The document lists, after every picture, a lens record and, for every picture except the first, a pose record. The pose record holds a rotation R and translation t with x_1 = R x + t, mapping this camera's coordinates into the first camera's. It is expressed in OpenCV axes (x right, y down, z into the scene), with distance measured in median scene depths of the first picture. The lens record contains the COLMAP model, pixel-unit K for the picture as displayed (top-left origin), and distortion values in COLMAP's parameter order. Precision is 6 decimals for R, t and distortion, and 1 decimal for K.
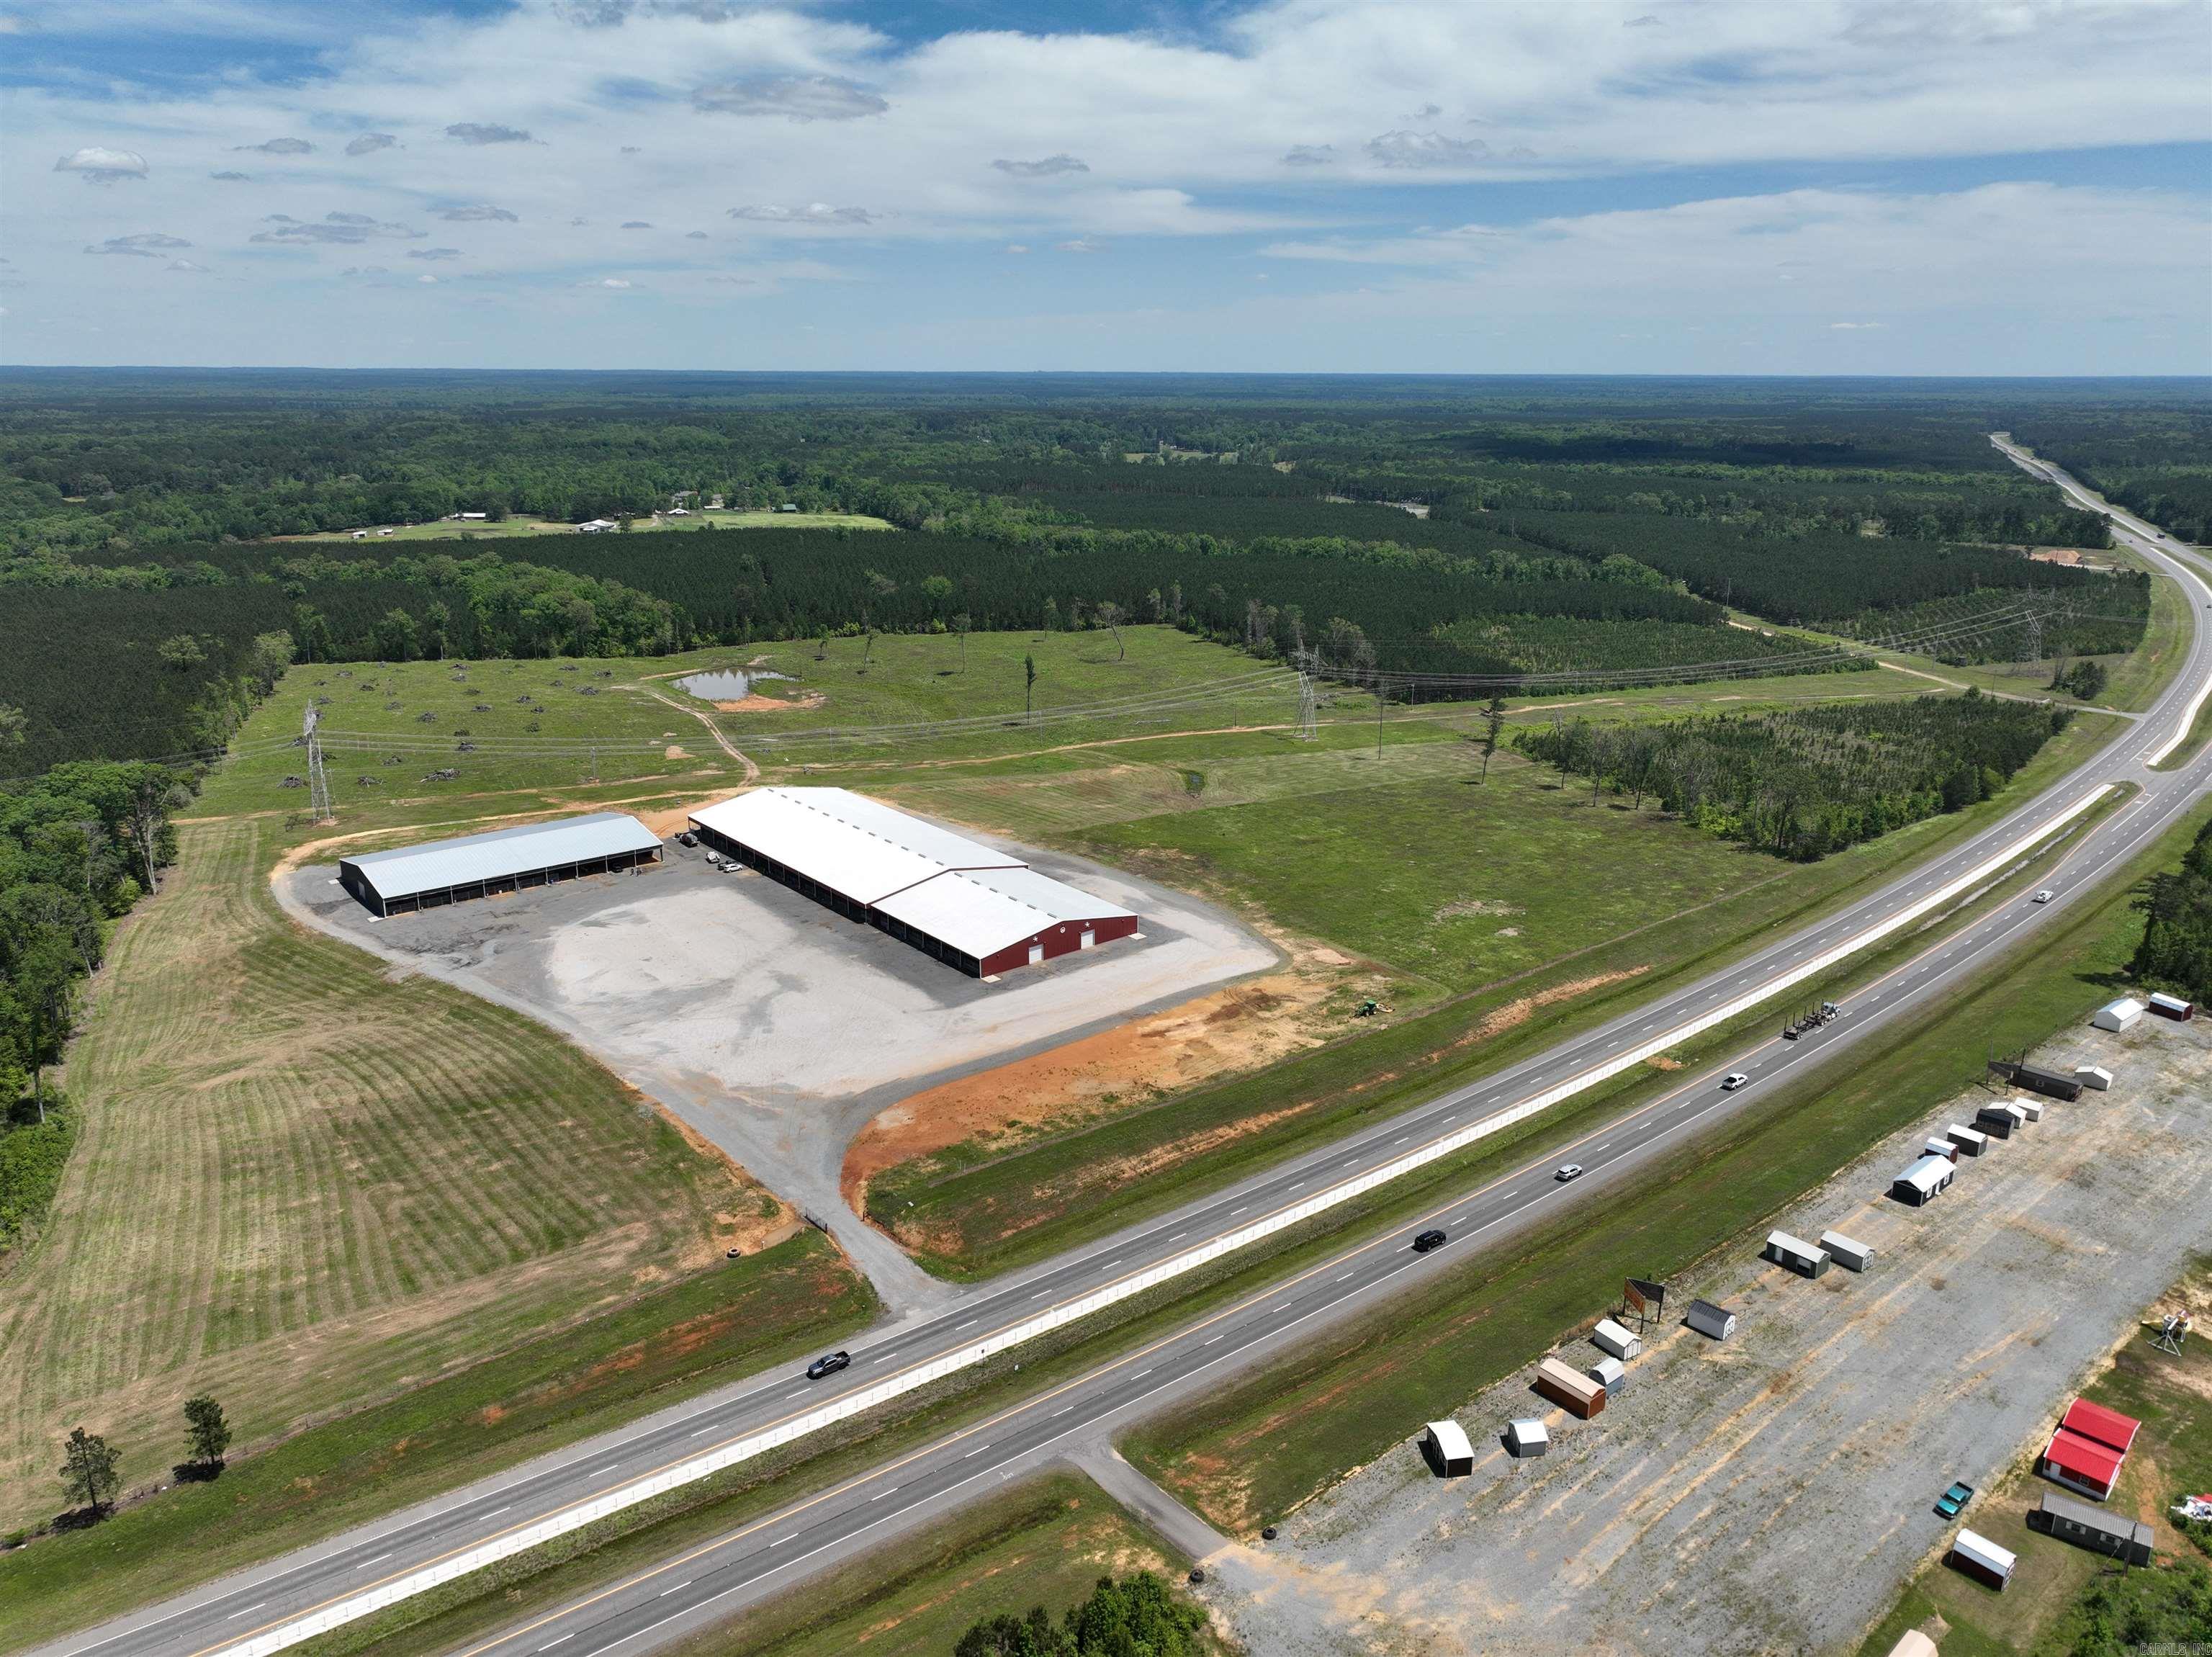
lens RADIAL K [[1558.1, 0, 1108.8], [0, 1558.1, 784.9], [0, 0, 1]] dist [0.007952, 0.004088]
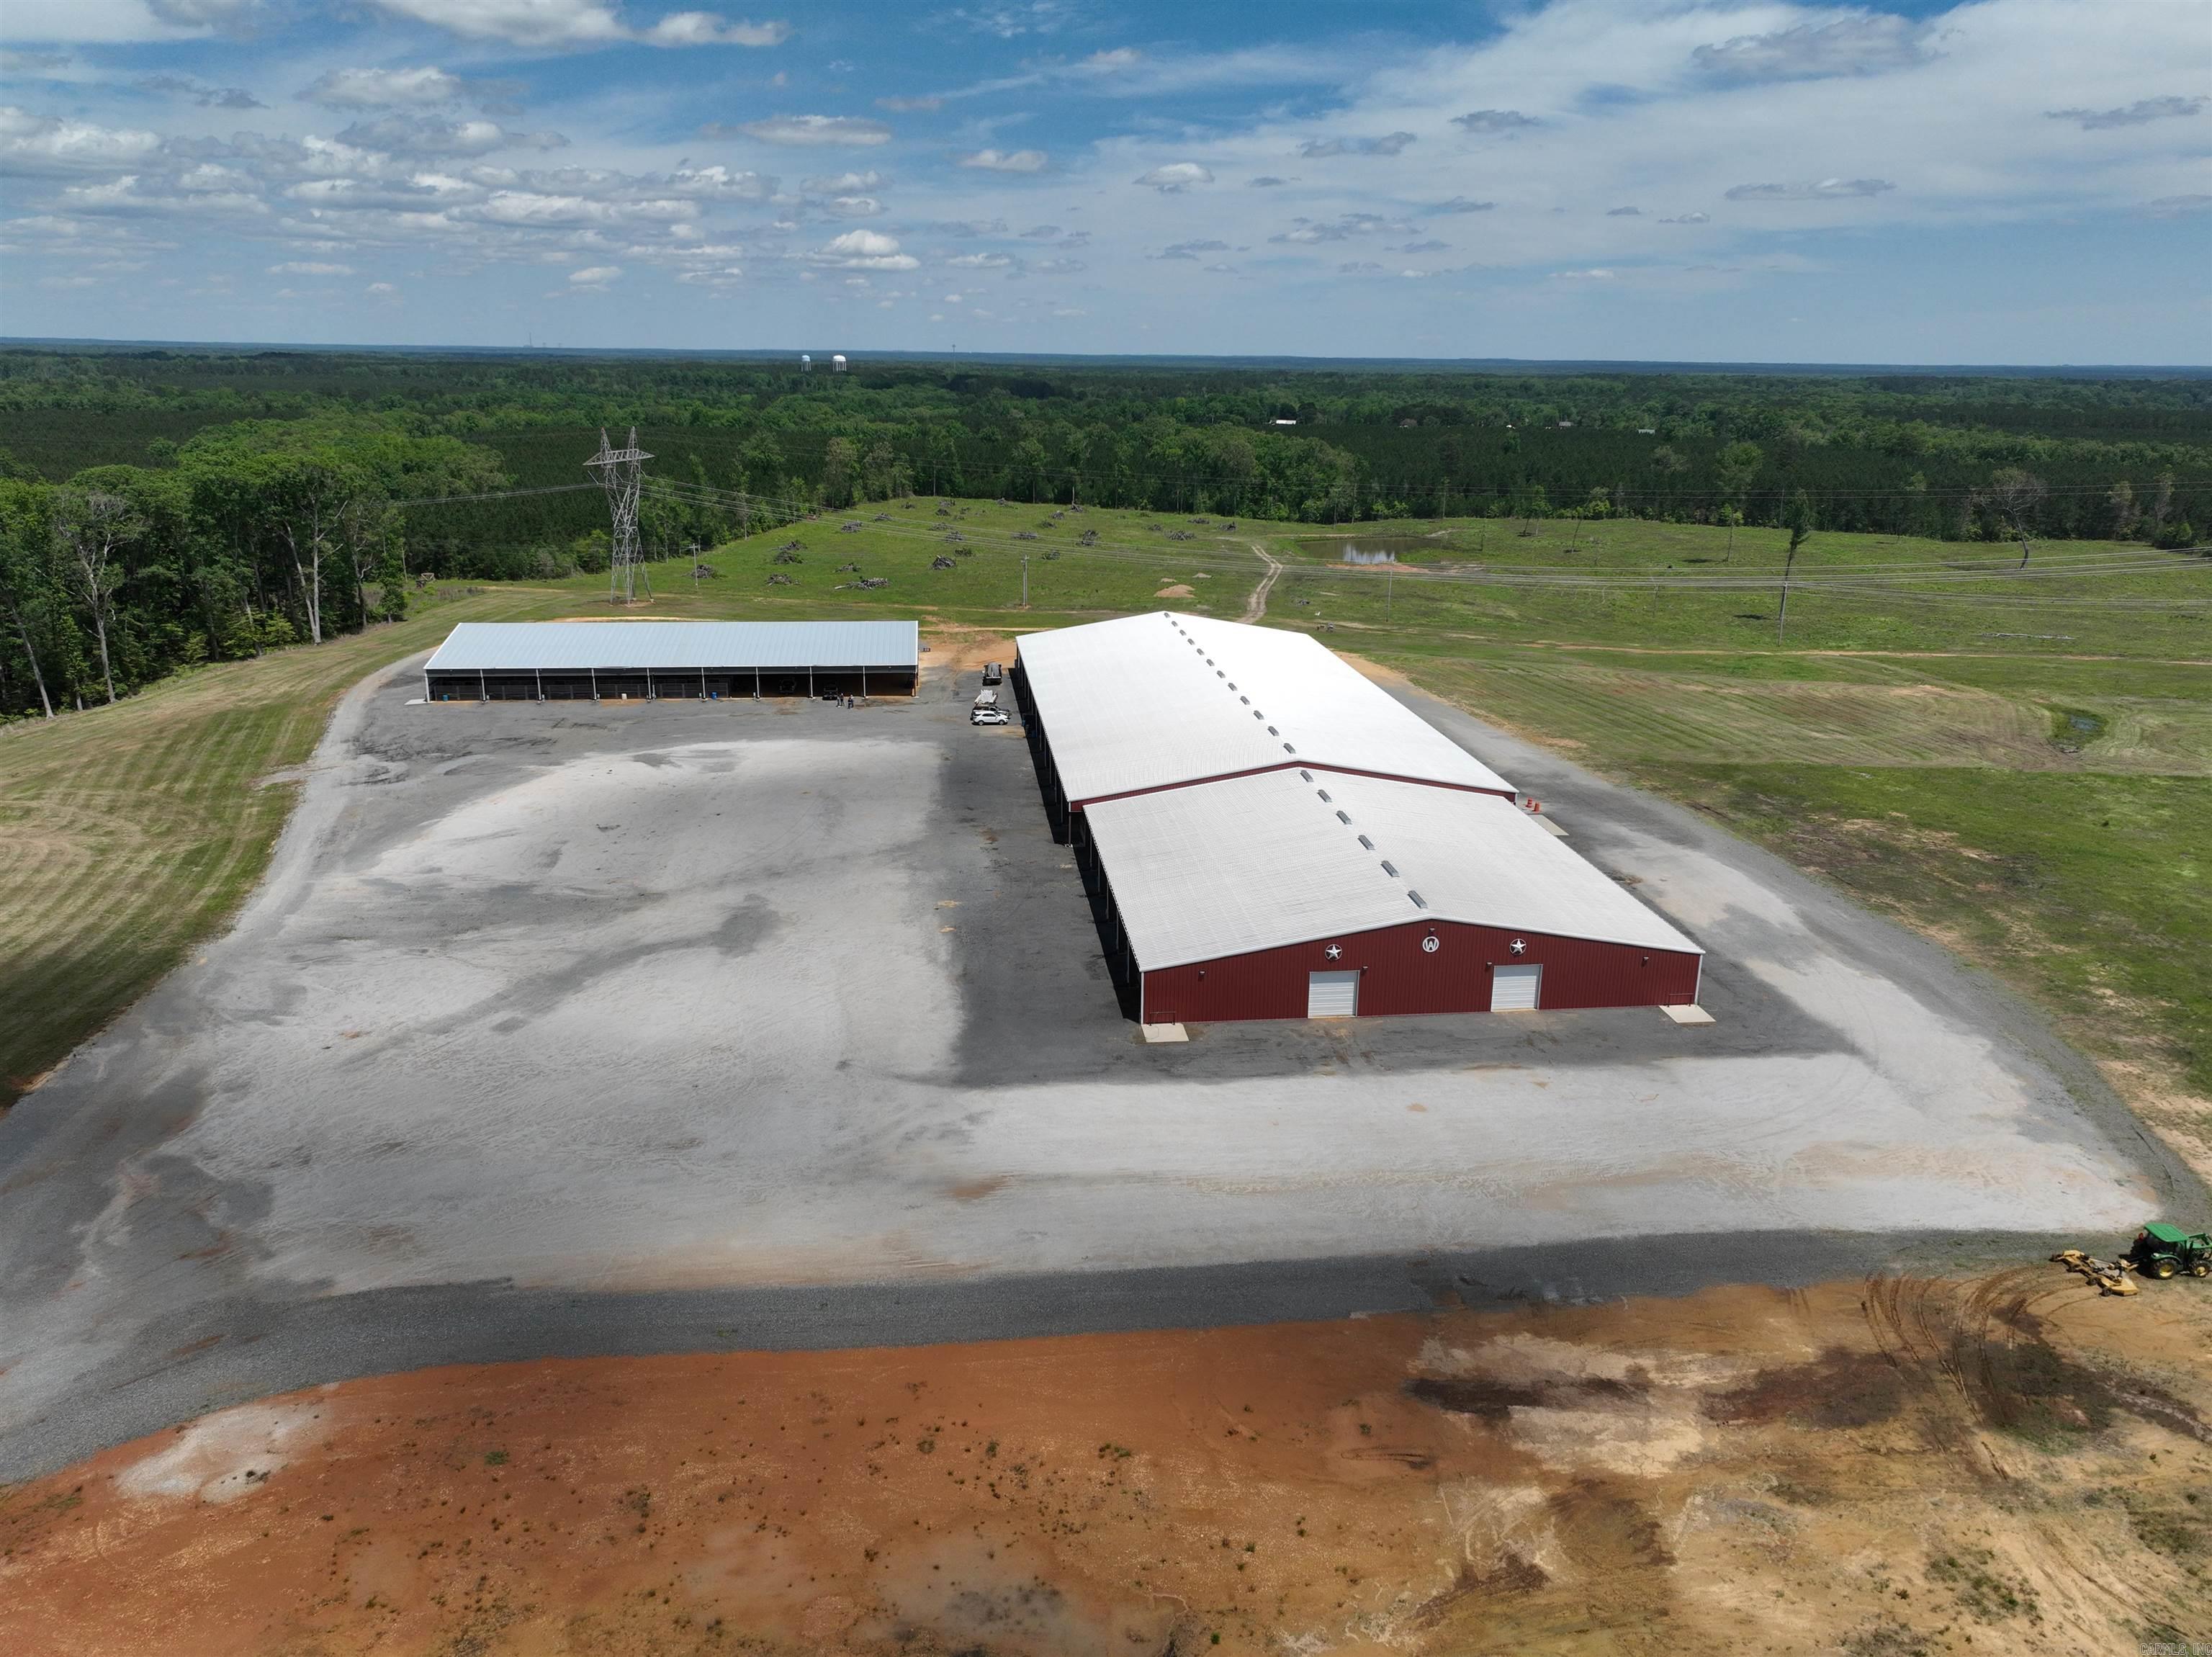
lens RADIAL K [[1570.3, 0, 1110.2], [0, 1570.3, 752.1], [0, 0, 1]] dist [0.001744, 0.006061]
pose [[0.838331, 0.139984, -0.526883, 0.088902], [-0.149723, 0.988427, 0.024383, 0.053354], [0.524199, 0.058446, 0.849588, 0.666260]]
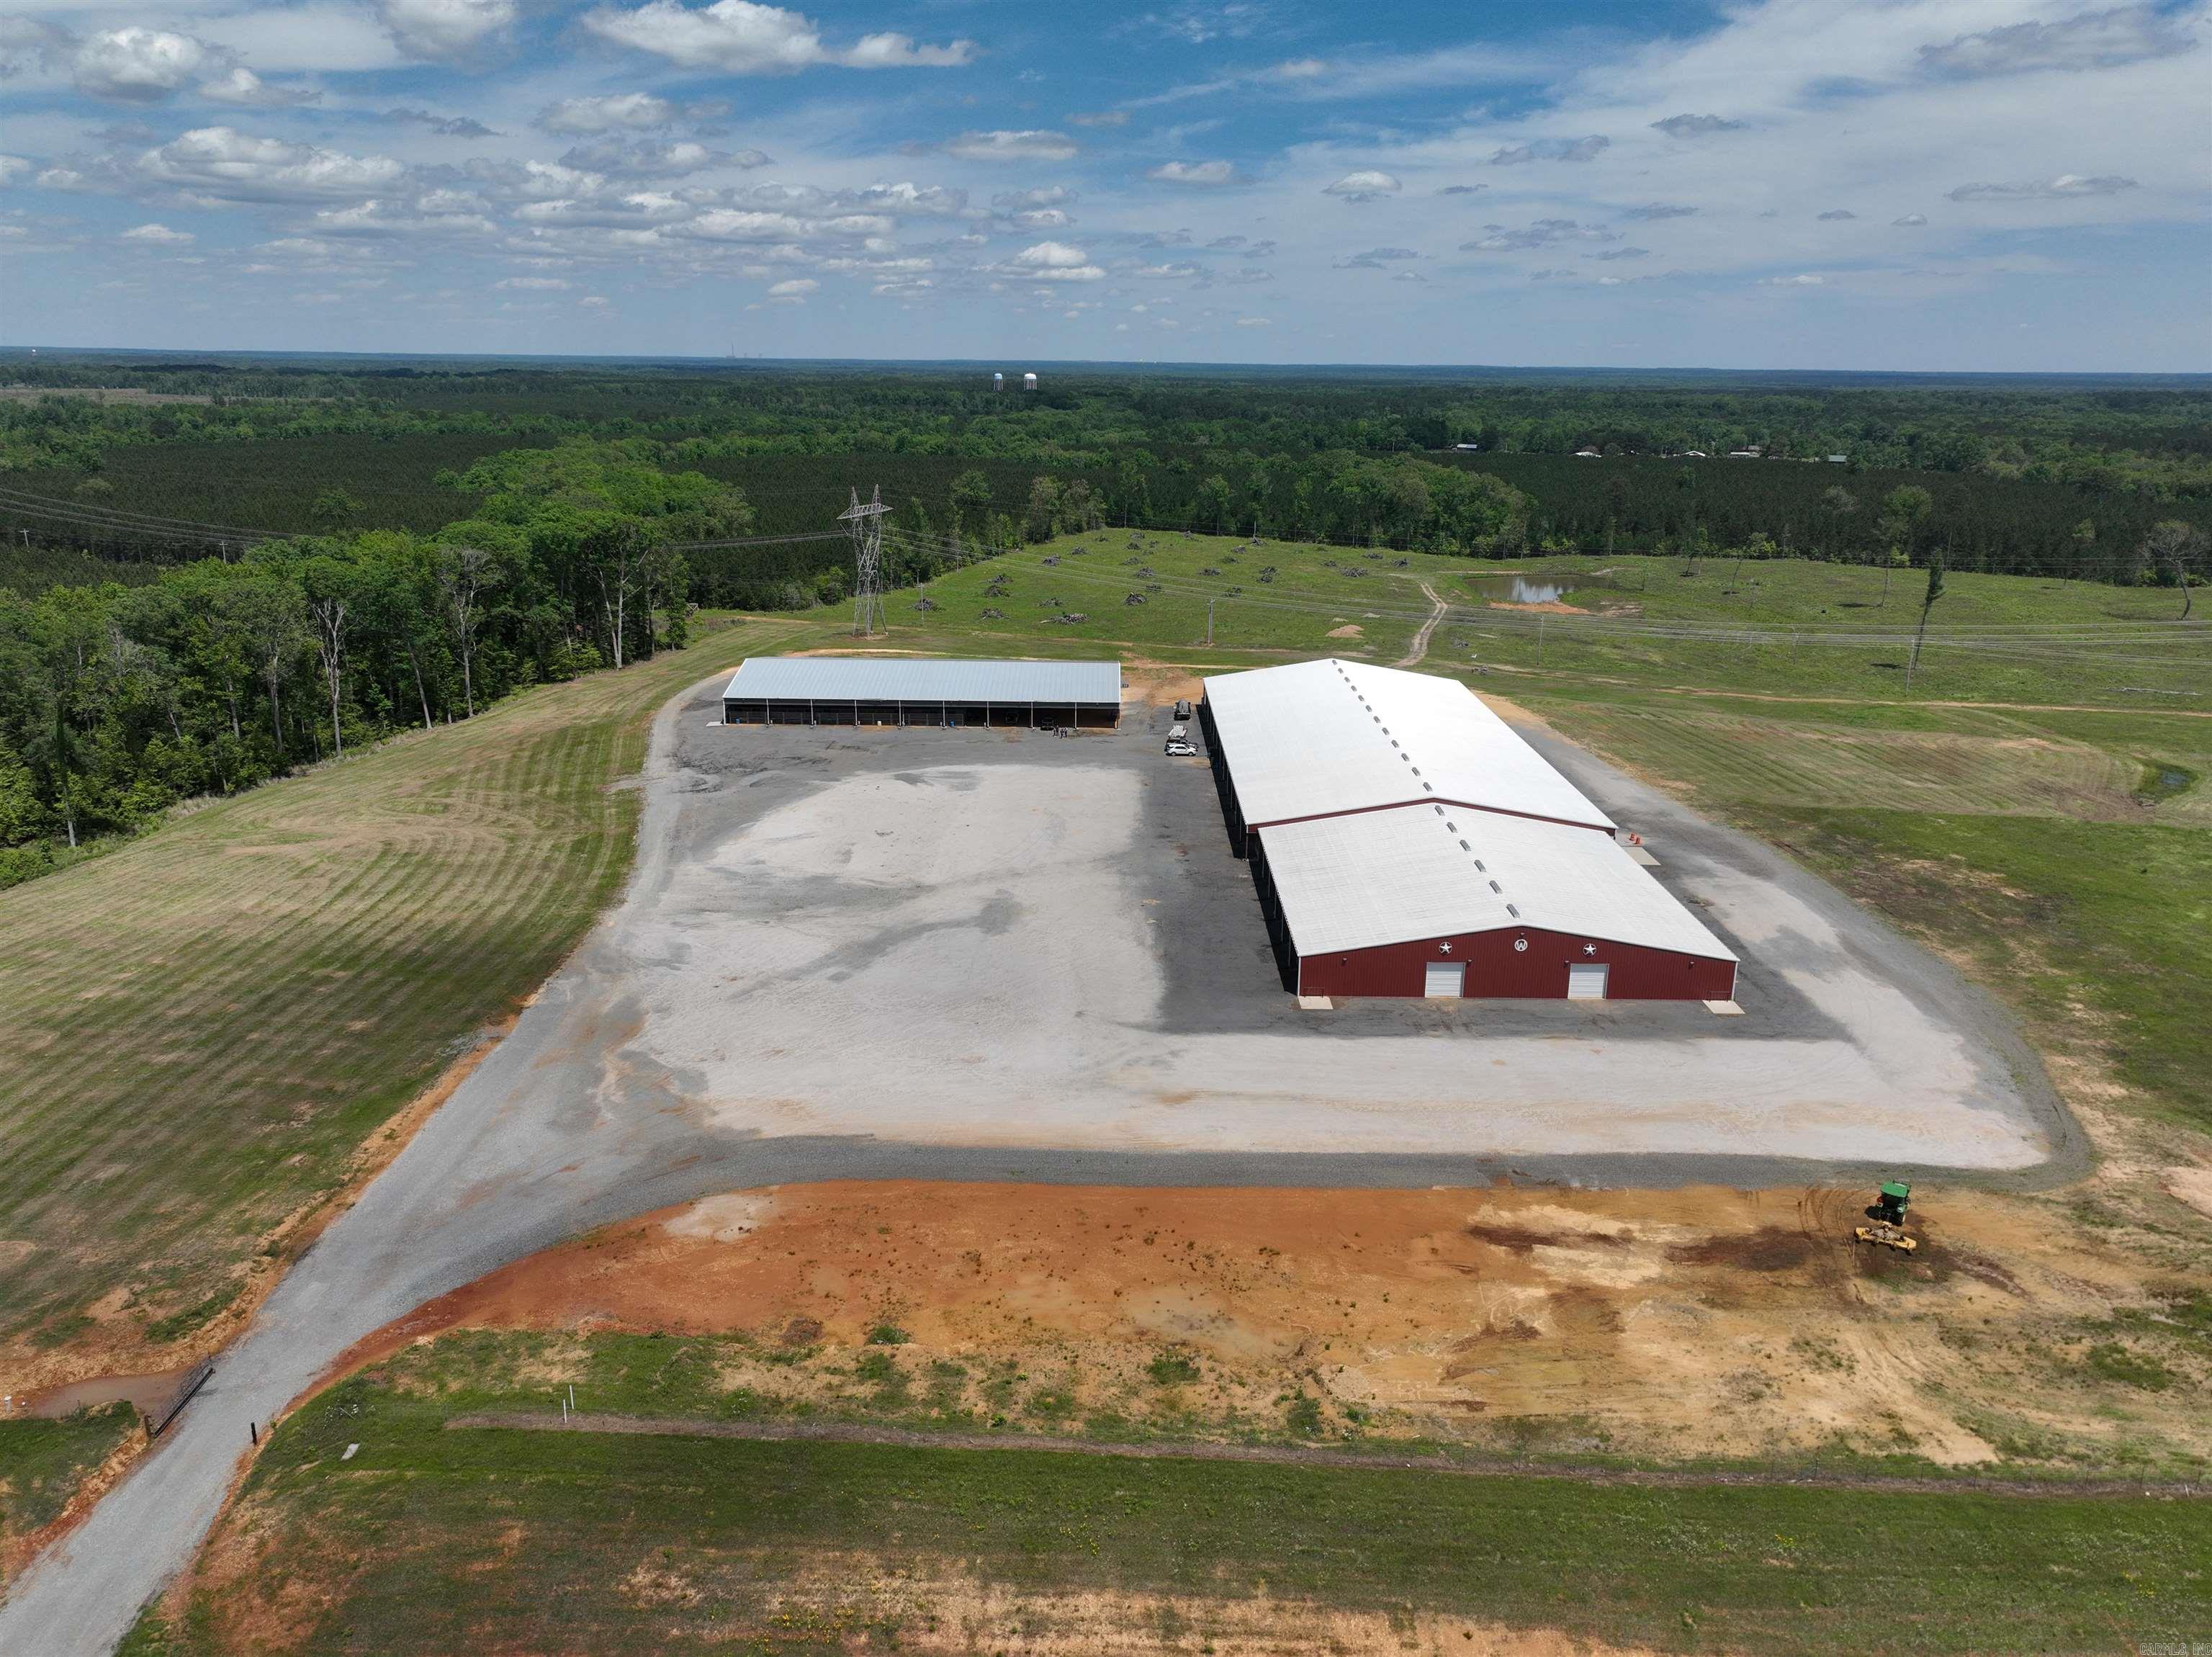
lens RADIAL K [[1570.3, 0, 1110.2], [0, 1570.3, 752.1], [0, 0, 1]] dist [0.001744, 0.006061]
pose [[0.771055, 0.158155, -0.616815, 0.152759], [-0.172468, 0.984328, 0.036792, 0.041580], [0.612967, 0.078012, 0.786248, 0.562910]]
